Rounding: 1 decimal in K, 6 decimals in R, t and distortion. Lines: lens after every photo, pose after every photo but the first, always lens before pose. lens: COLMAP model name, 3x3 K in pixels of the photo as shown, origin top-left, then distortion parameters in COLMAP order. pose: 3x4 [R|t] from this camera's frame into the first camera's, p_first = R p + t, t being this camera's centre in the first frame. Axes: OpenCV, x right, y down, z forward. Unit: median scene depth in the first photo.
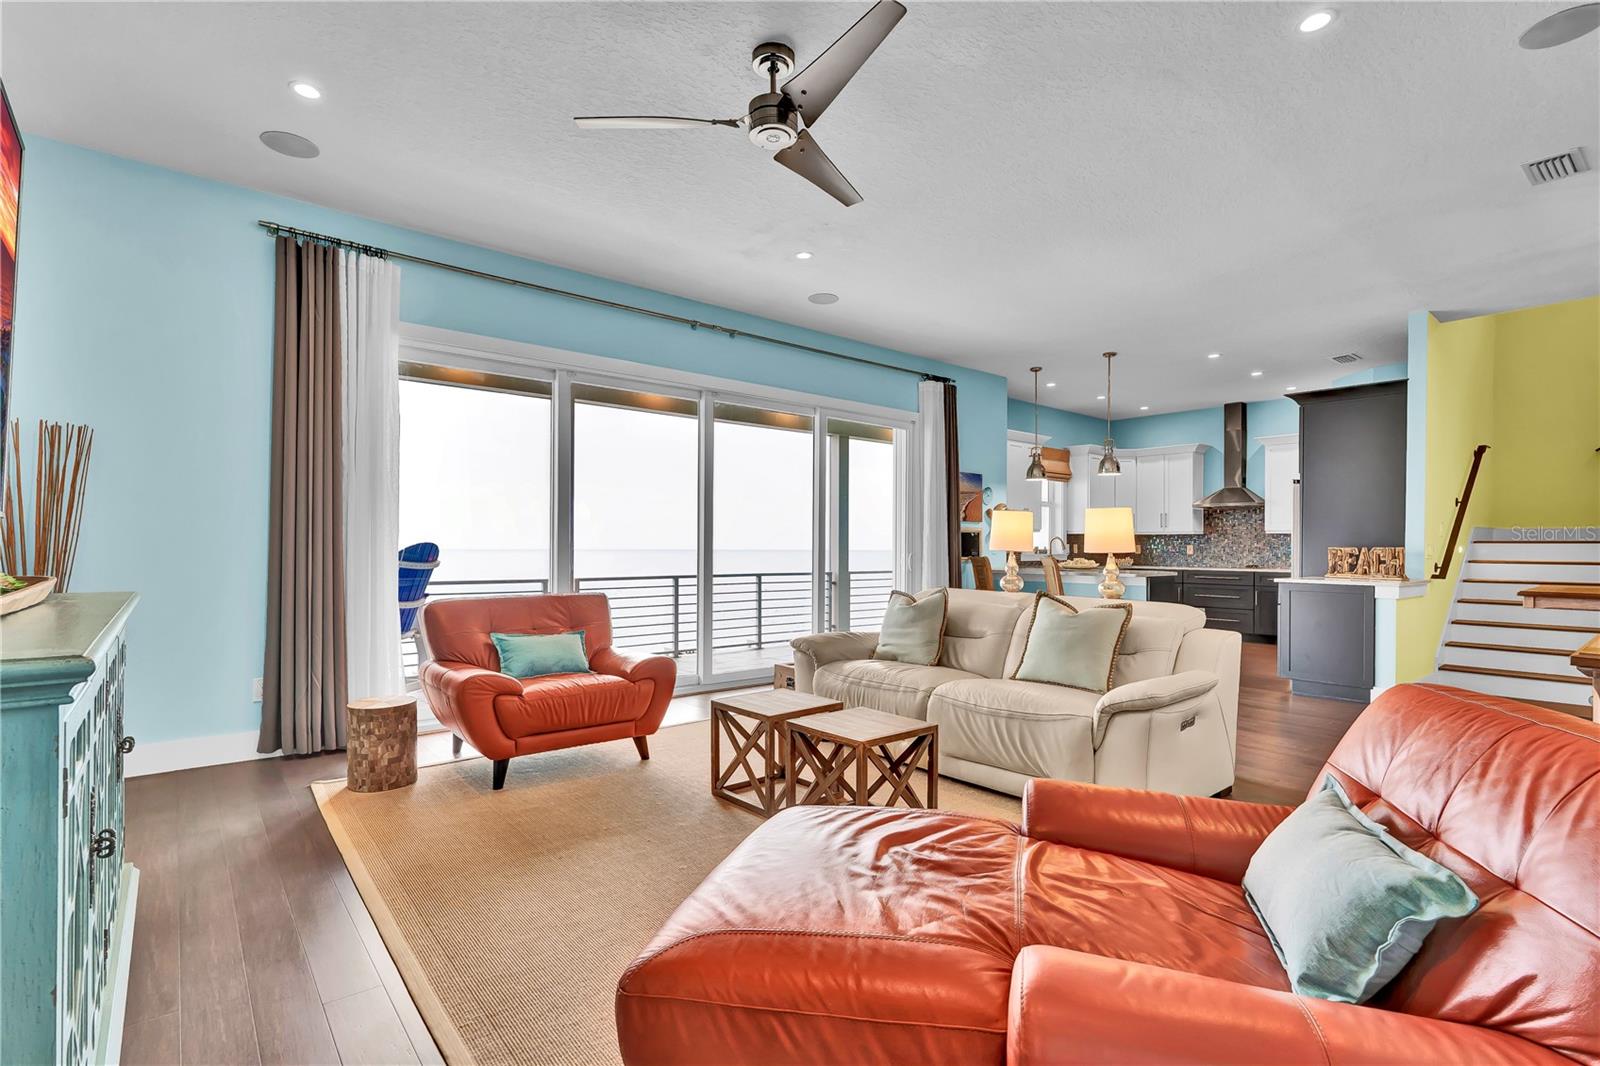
lens RADIAL K [[757.7, 0, 796.7], [0, 757.7, 549.5], [0, 0, 1]] dist [-0.001812, -0.000328]
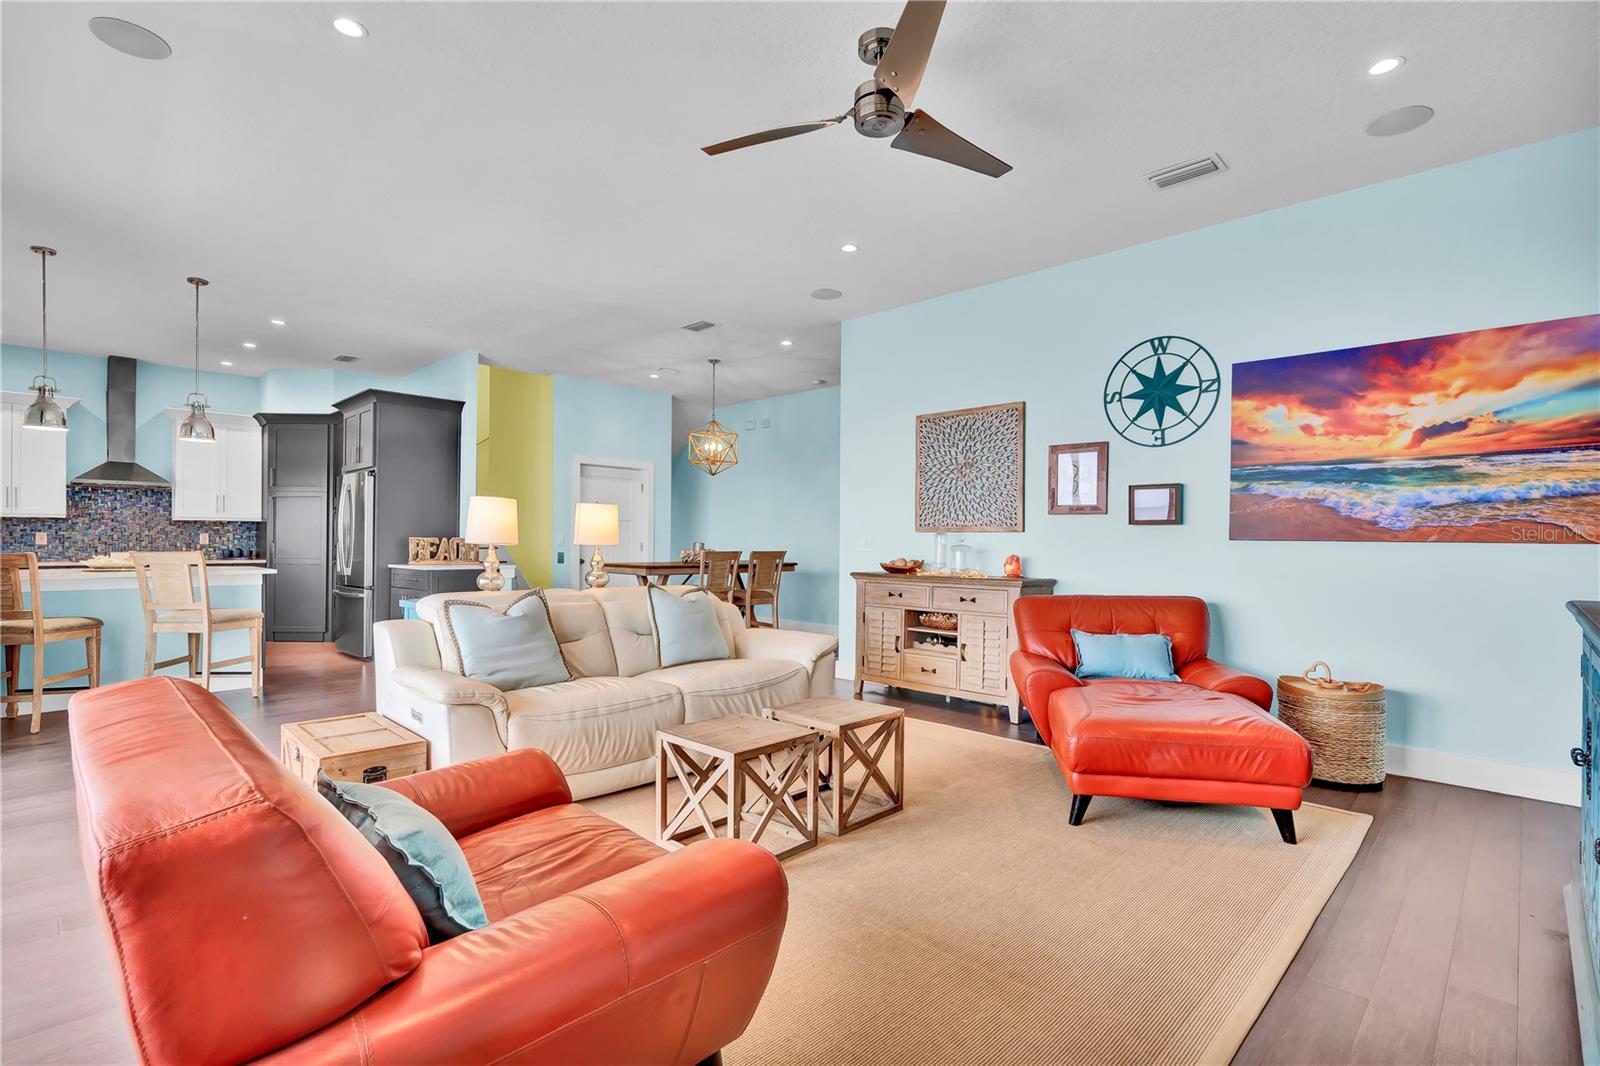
lens RADIAL K [[757.7, 0, 796.7], [0, 757.7, 549.5], [0, 0, 1]] dist [-0.001812, -0.000328]
pose [[-0.095879, -0.017555, 0.995238, -0.430491], [-0.001936, 0.999846, 0.017449, -0.005223], [-0.995391, -0.000254, -0.095898, 0.519125]]
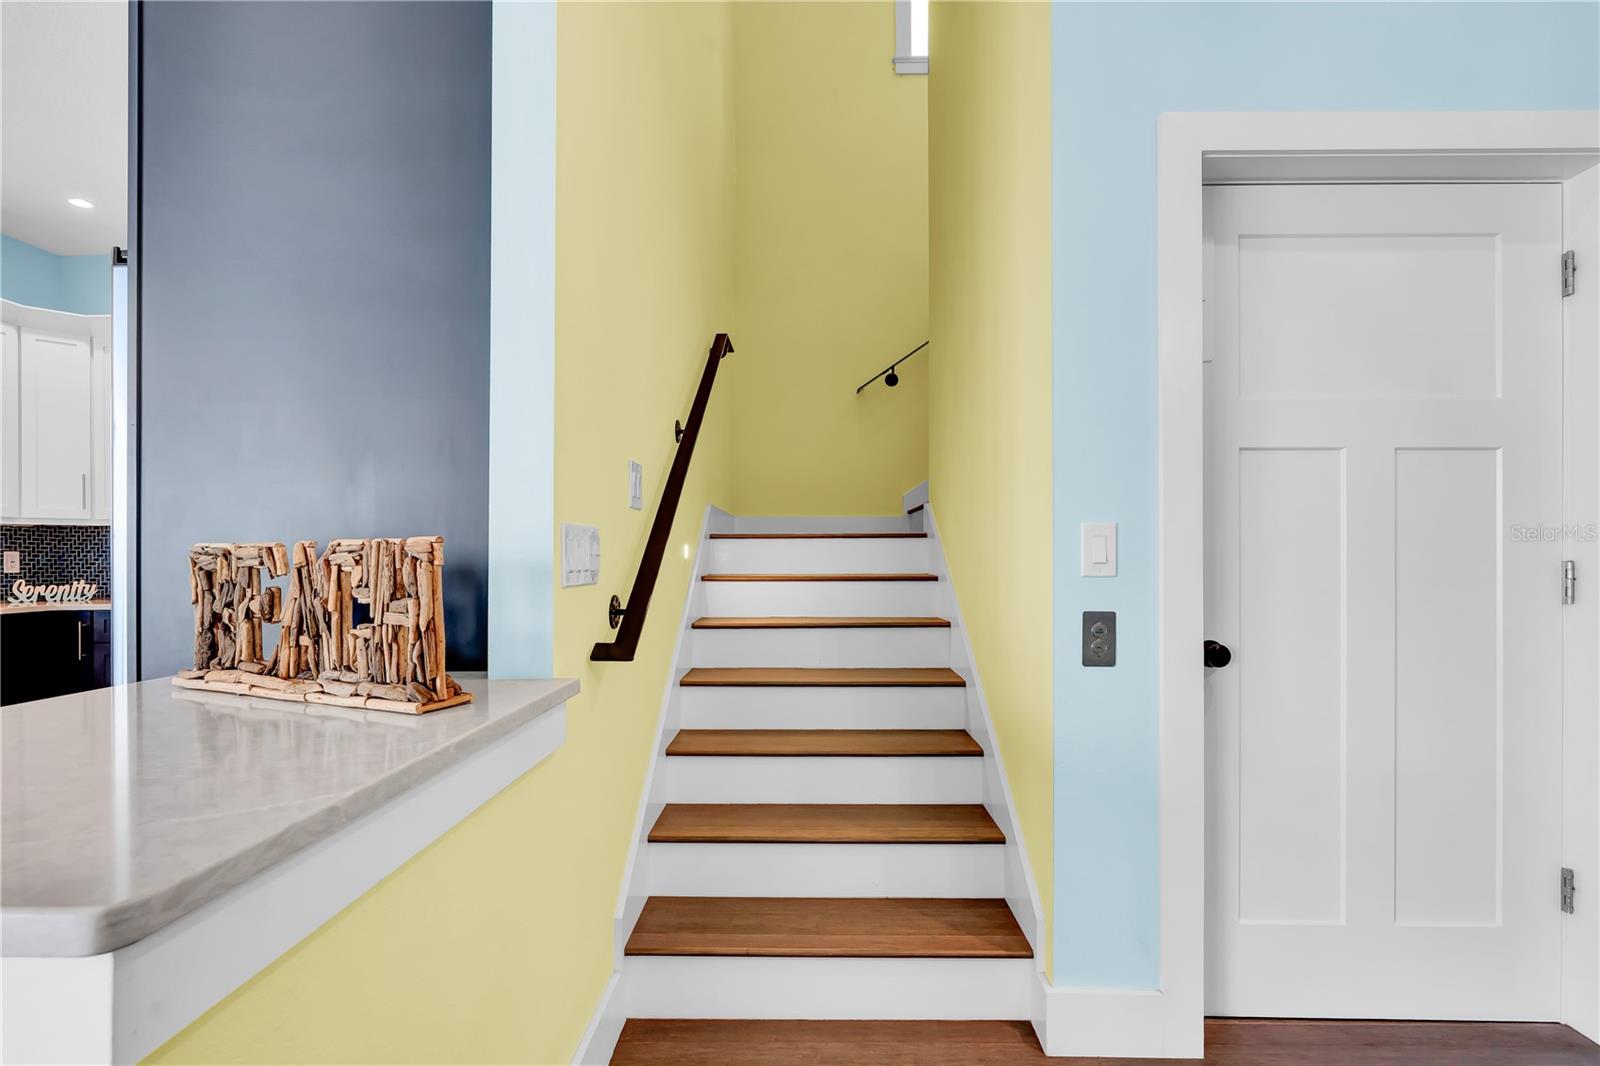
lens RADIAL K [[736.2, 0, 803.6], [0, 736.2, 551.0], [0, 0, 1]] dist [0.001495, 0.000293]
pose [[0.653755, -0.004368, 0.756694, 0.630262], [0.010495, 0.999940, -0.003294, 0.001489], [-0.756634, 0.010095, 0.653761, 0.705536]]
